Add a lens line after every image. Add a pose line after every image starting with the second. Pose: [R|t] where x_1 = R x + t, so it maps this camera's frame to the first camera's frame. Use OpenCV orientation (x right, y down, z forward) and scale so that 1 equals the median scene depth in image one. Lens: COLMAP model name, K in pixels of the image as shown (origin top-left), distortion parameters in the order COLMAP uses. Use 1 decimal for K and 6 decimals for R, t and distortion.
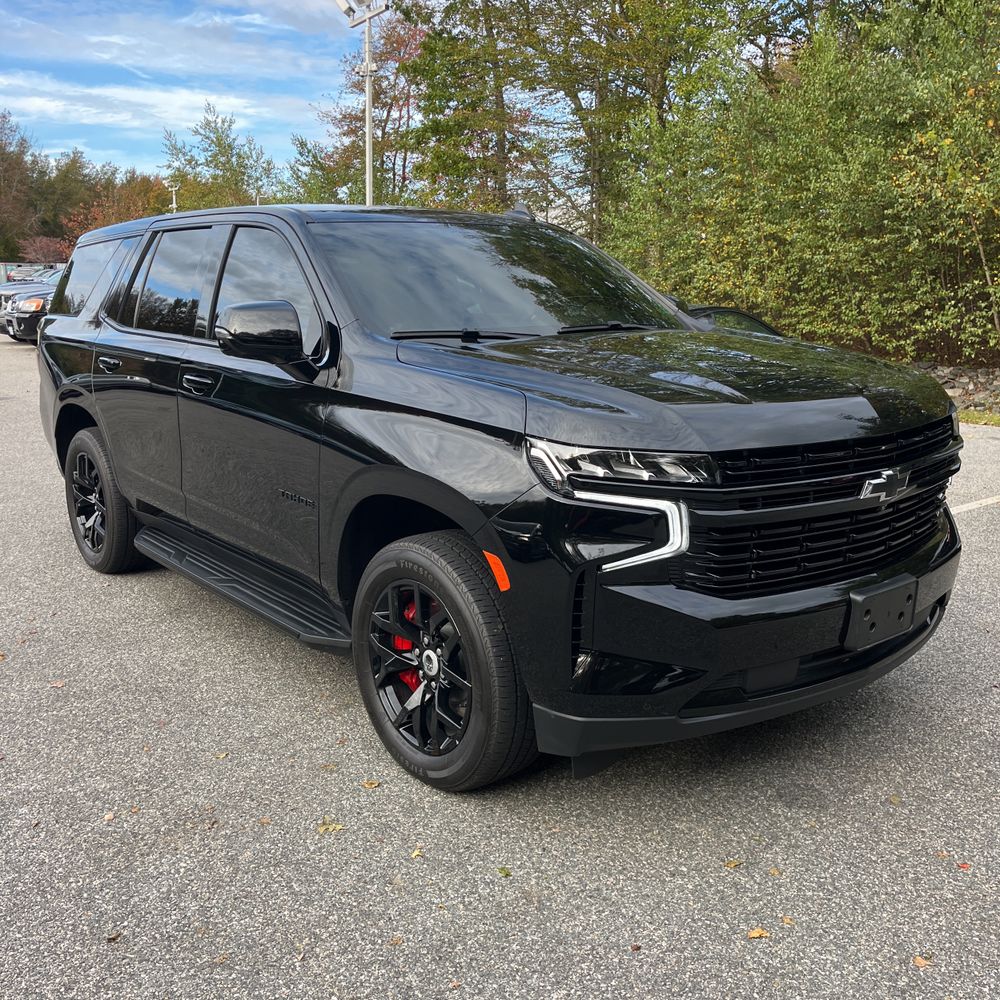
lens RADIAL K [[990.2, 0, 497.8], [0, 990.2, 488.4], [0, 0, 1]] dist [0.035495, -0.041586]
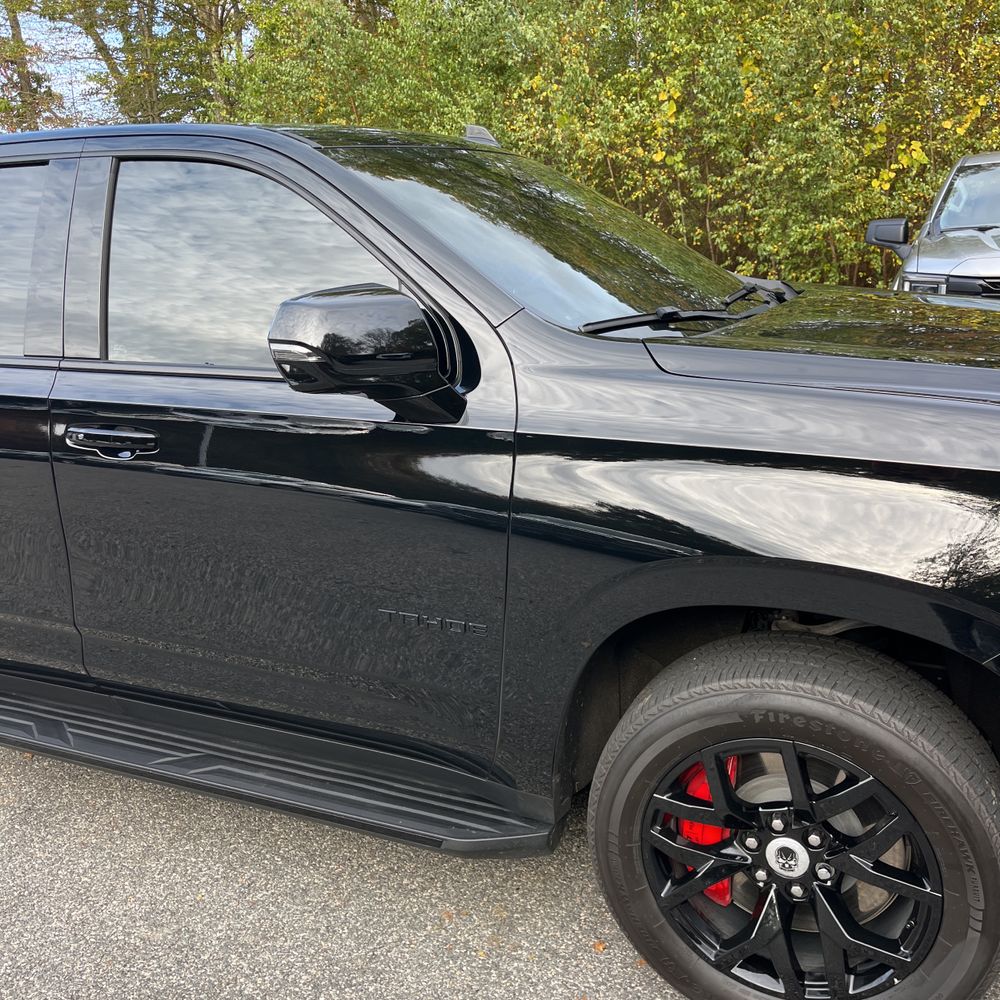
lens RADIAL K [[990.2, 0, 497.8], [0, 990.2, 488.4], [0, 0, 1]] dist [0.035495, -0.041586]
pose [[0.897828, -0.151953, 0.413298, -0.358409], [0.134053, 0.988343, 0.072165, -0.094703], [-0.419446, -0.009388, 0.907732, 0.412789]]
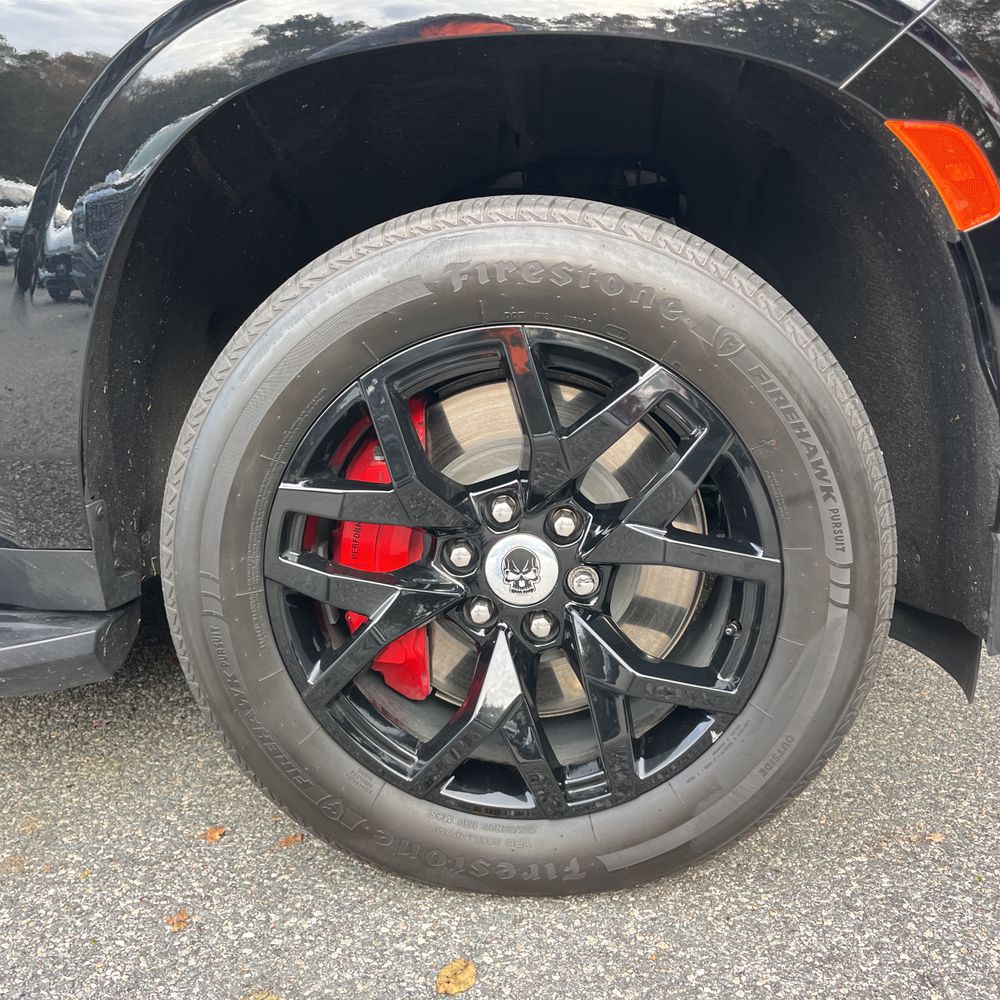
lens RADIAL K [[990.2, 0, 497.8], [0, 990.2, 488.4], [0, 0, 1]] dist [0.035495, -0.041586]
pose [[0.686758, -0.197329, 0.699589, -0.251726], [0.179290, 0.978695, 0.100053, 0.088025], [-0.704428, 0.056717, 0.707506, 0.601632]]
